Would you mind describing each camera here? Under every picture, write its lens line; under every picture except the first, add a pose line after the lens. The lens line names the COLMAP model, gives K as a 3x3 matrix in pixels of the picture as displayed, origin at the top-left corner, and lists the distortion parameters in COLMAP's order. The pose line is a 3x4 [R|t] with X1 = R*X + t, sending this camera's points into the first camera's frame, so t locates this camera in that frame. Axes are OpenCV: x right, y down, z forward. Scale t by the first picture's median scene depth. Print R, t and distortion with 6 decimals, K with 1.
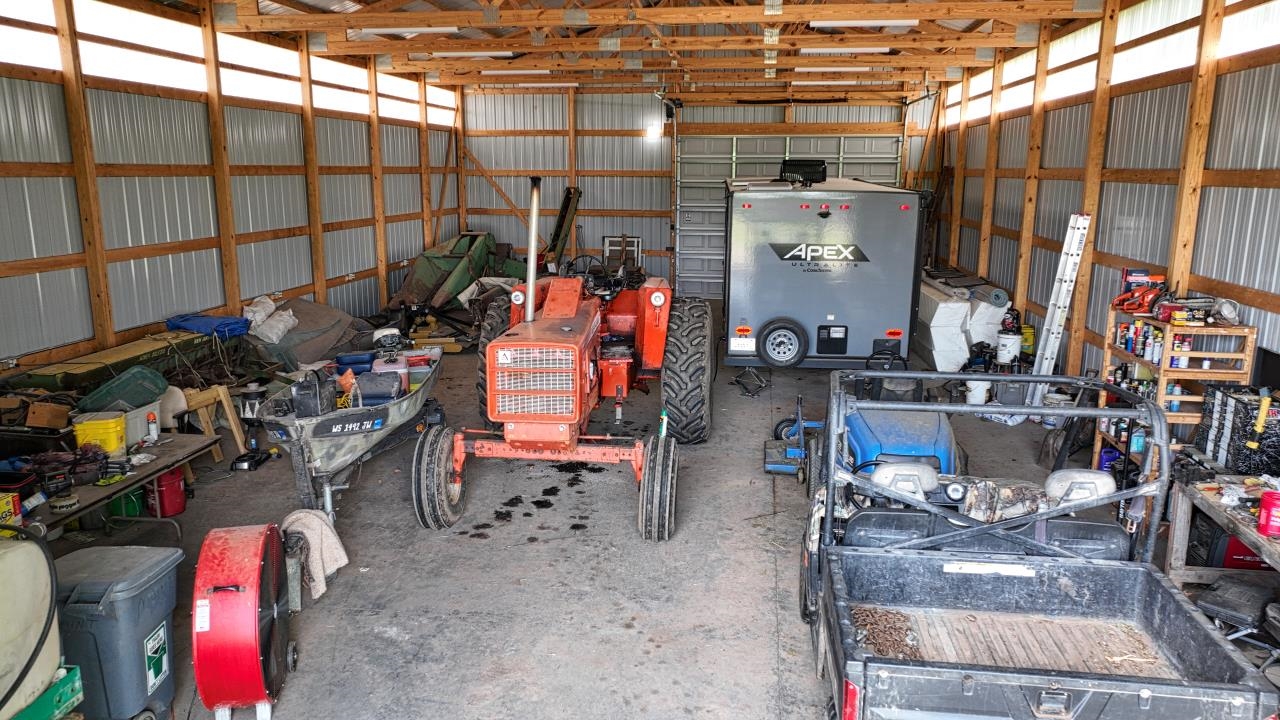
lens RADIAL K [[894.7, 0, 640.0], [0, 894.7, 360.0], [0, 0, 1]] dist [0.002719, 0.004041]
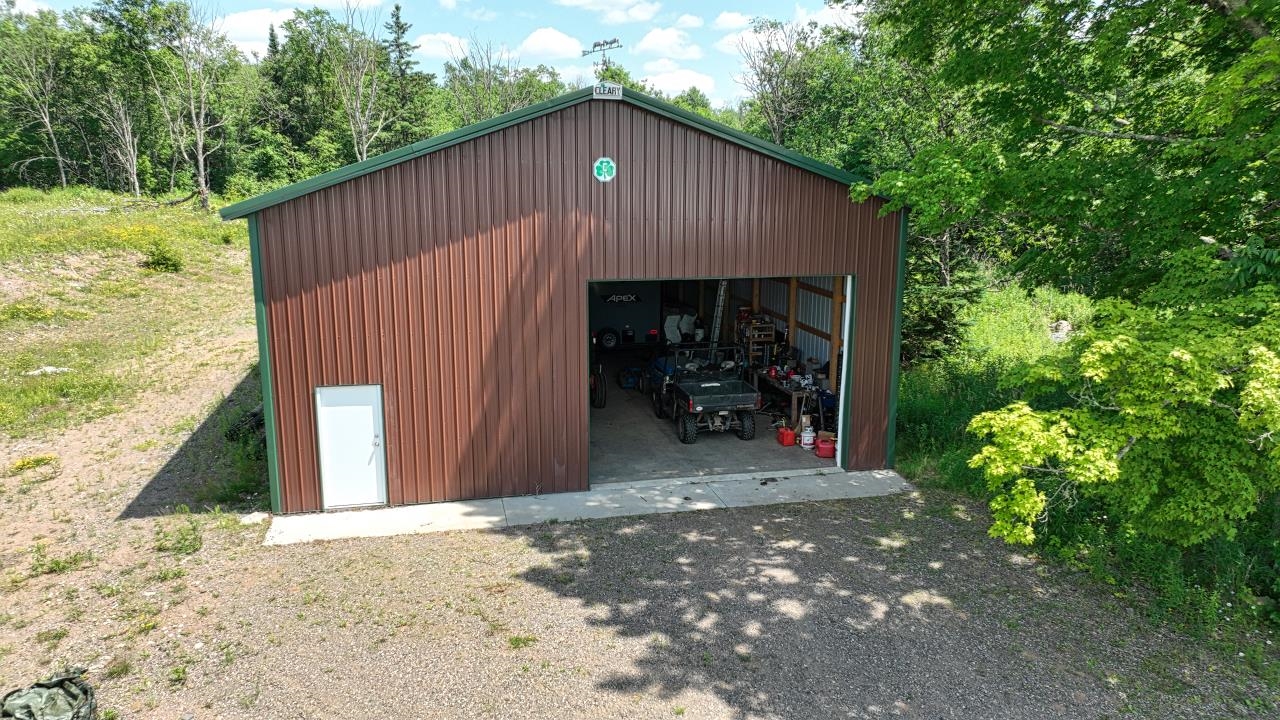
lens RADIAL K [[894.7, 0, 640.0], [0, 894.7, 360.0], [0, 0, 1]] dist [0.002719, 0.004041]
pose [[0.935254, -0.074936, 0.345954, -0.775494], [0.074570, 0.997112, 0.014390, 0.010223], [-0.346033, 0.012339, 0.938141, -1.612272]]
